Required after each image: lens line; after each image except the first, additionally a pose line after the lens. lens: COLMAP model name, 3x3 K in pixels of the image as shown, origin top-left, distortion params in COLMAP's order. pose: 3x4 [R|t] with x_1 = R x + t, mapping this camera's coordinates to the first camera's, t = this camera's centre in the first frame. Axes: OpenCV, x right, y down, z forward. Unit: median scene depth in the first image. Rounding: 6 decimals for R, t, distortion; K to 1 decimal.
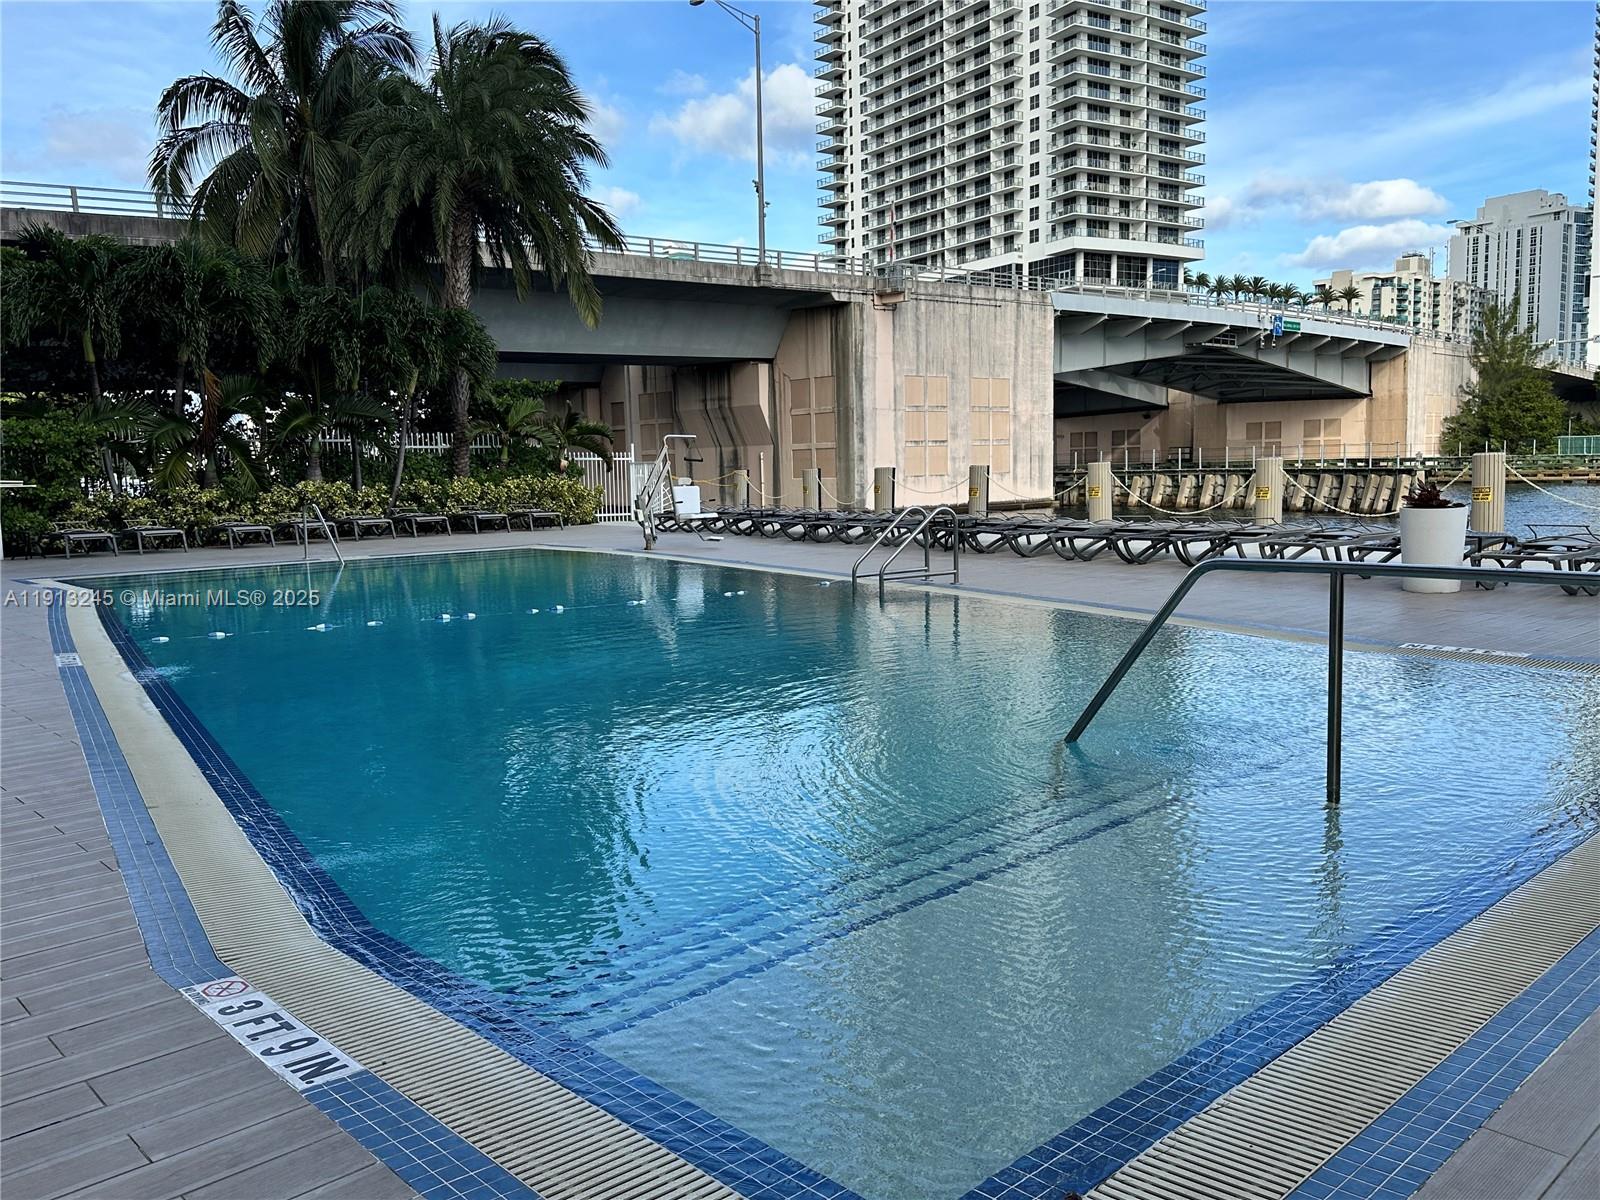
lens RADIAL K [[1247.0, 0, 798.4], [0, 1247.0, 609.9], [0, 0, 1]] dist [0.090543, -0.127111]
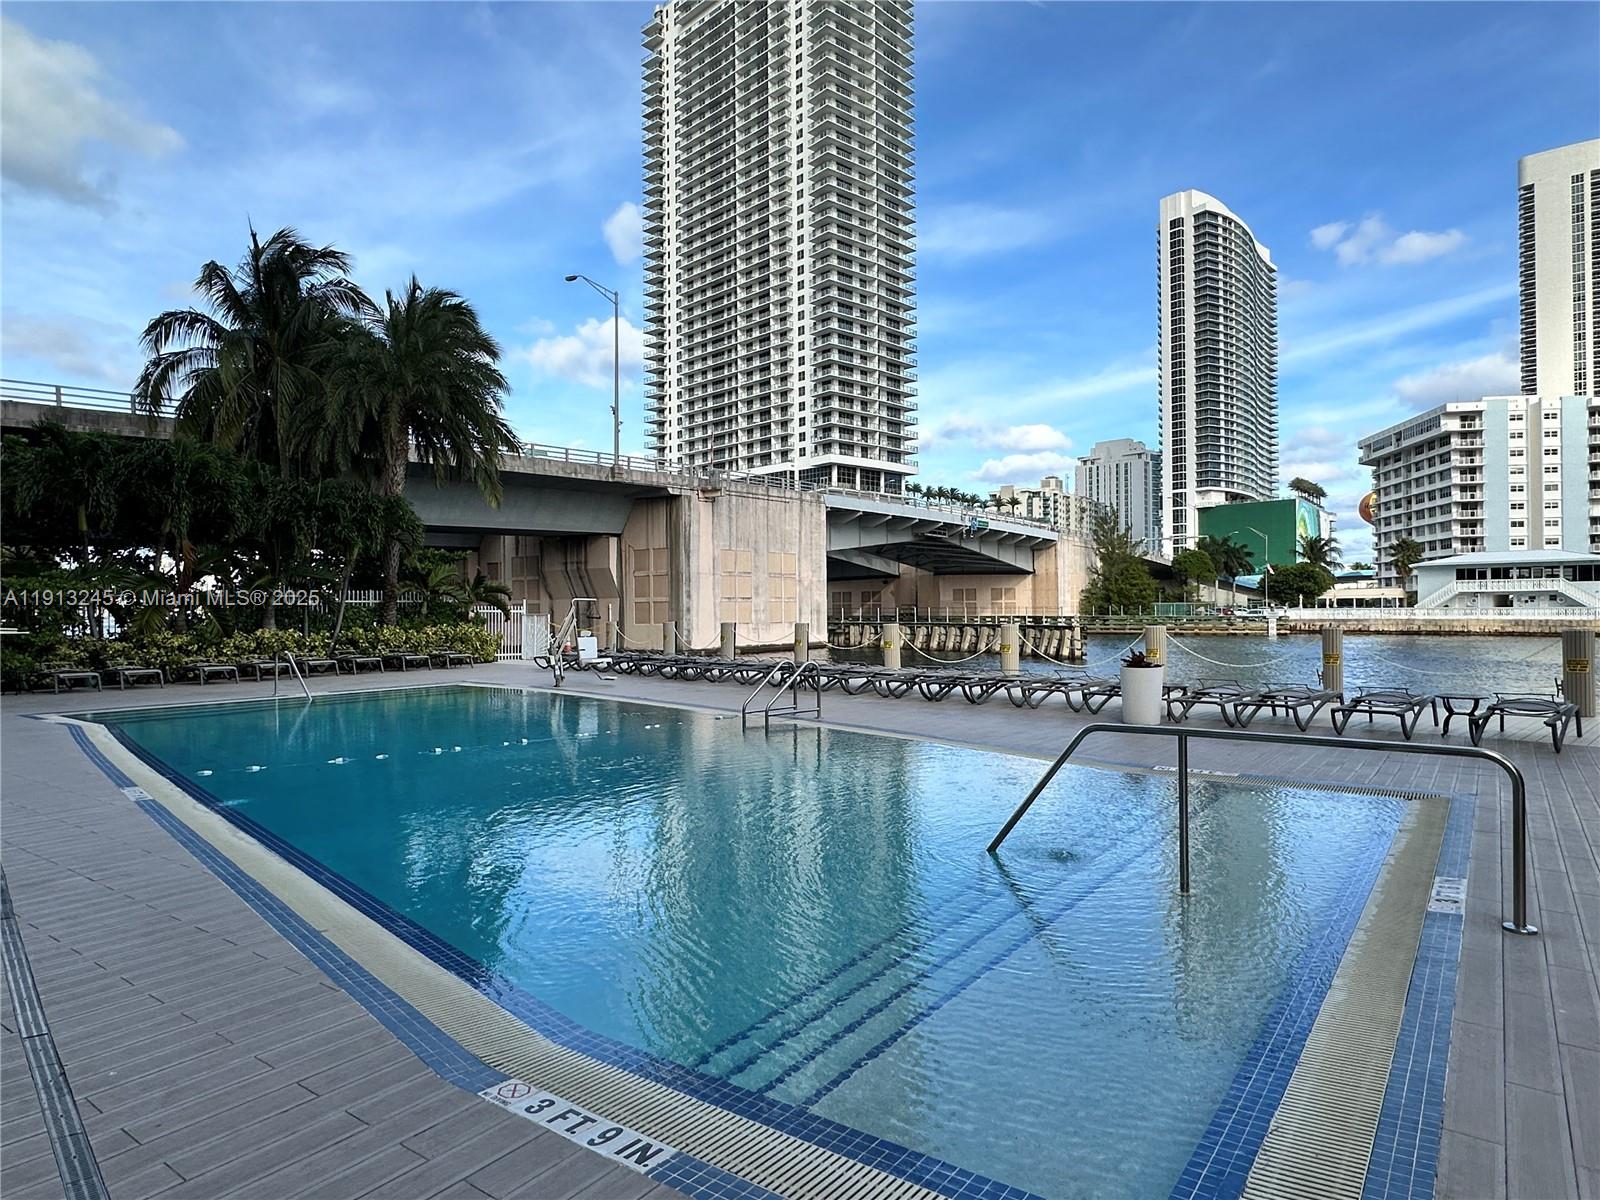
lens RADIAL K [[947.0, 0, 800.2], [0, 947.0, 607.6], [0, 0, 1]] dist [-0.005909, 0.003682]
pose [[0.982497, 0.016755, 0.185524, -0.031360], [0.005539, 0.992878, -0.119004, -0.006561], [-0.186196, 0.117949, 0.975407, -0.004766]]
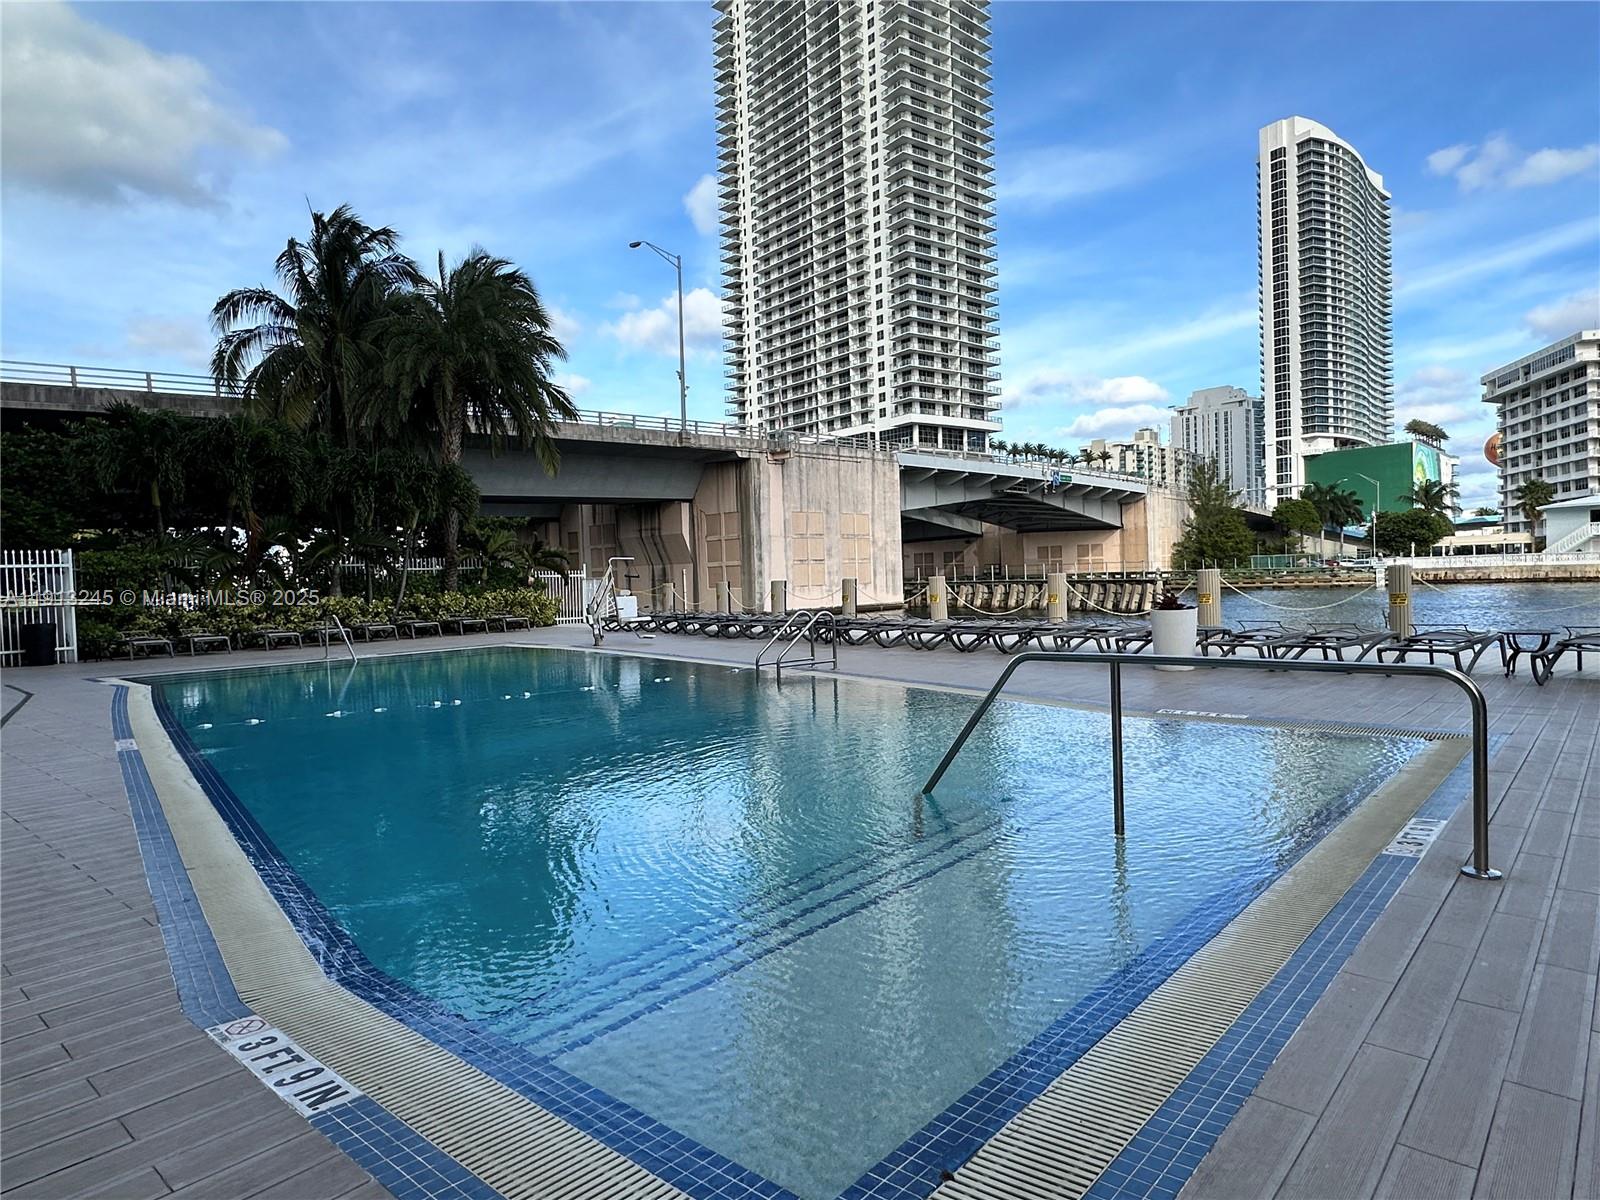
lens RADIAL K [[947.0, 0, 798.9], [0, 947.0, 603.2], [0, 0, 1]] dist [-0.005909, 0.003682]
pose [[0.995806, -0.010422, 0.090896, -0.000468], [0.018459, 0.995946, -0.088035, -0.001232], [-0.089610, 0.089344, 0.991962, 0.002110]]
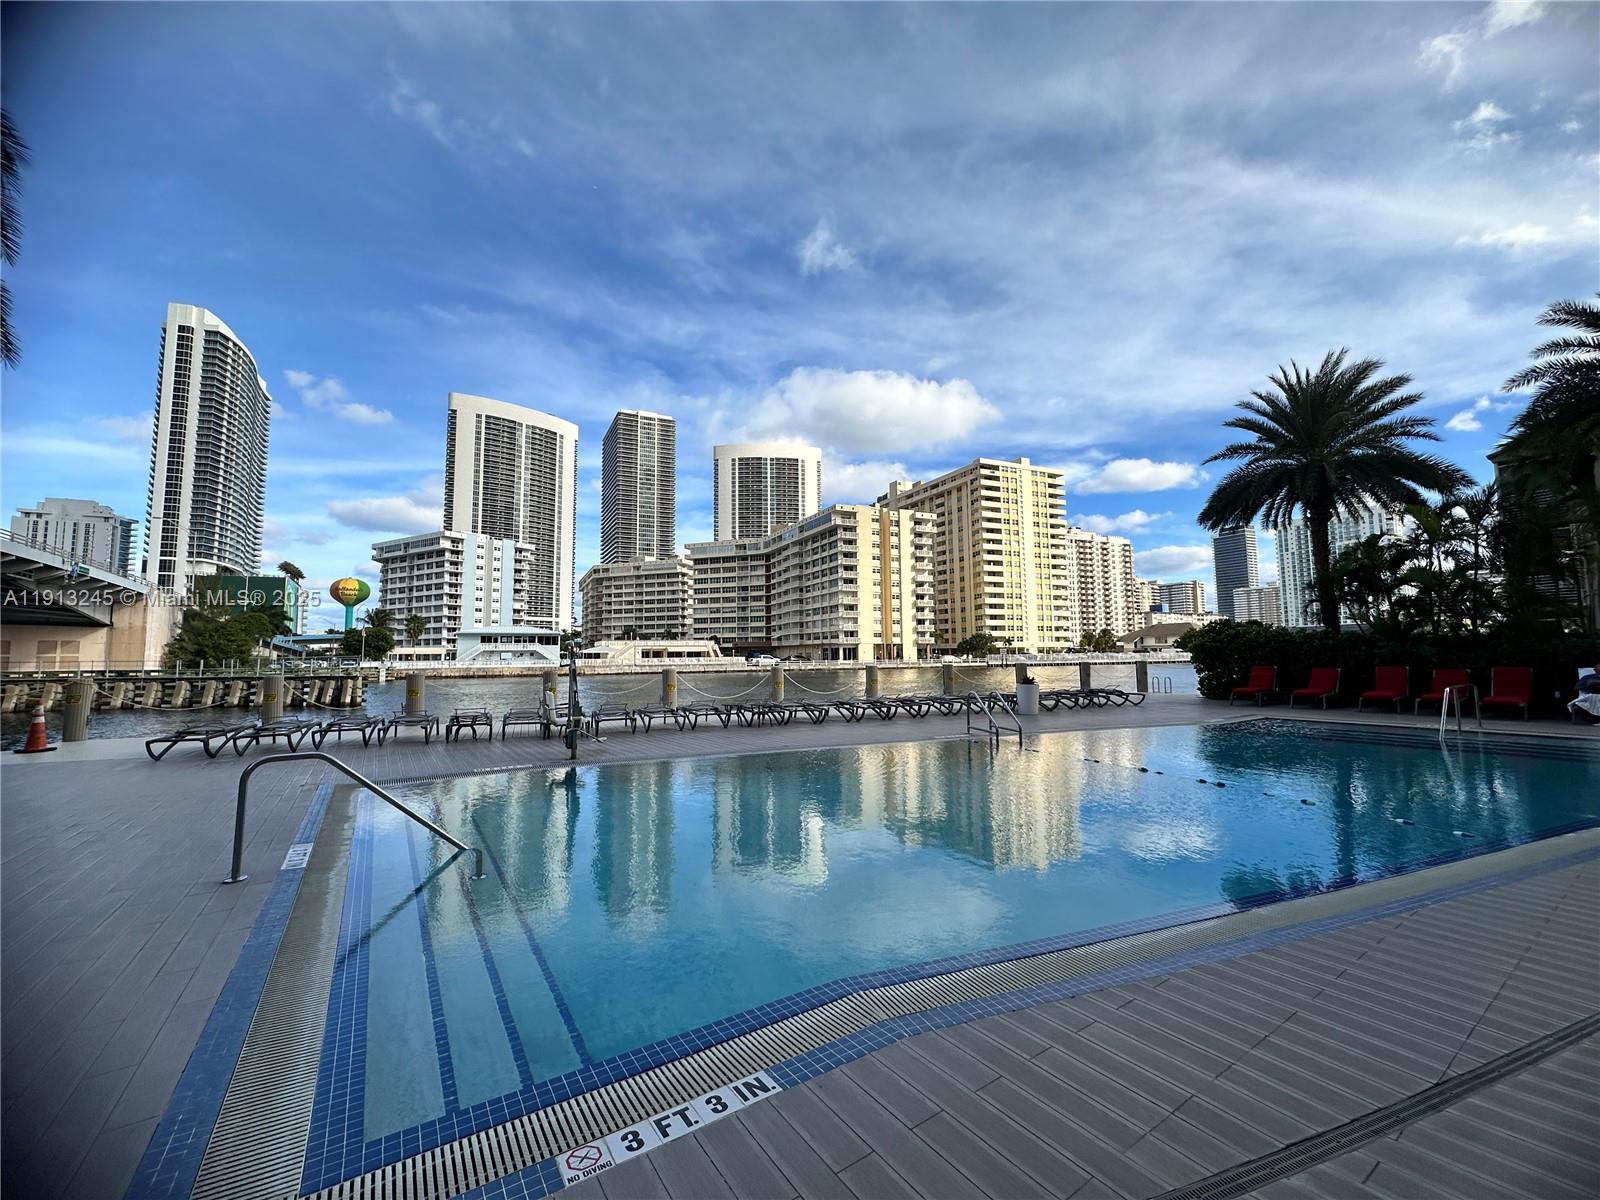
lens RADIAL K [[635.6, 0, 798.9], [0, 635.6, 601.7], [0, 0, 1]] dist [-0.002333, 0.000301]
pose [[0.166850, 0.104816, 0.980395, -0.323367], [0.119104, 0.984910, -0.125568, -0.045996], [-0.978762, 0.137720, 0.151848, 0.403947]]
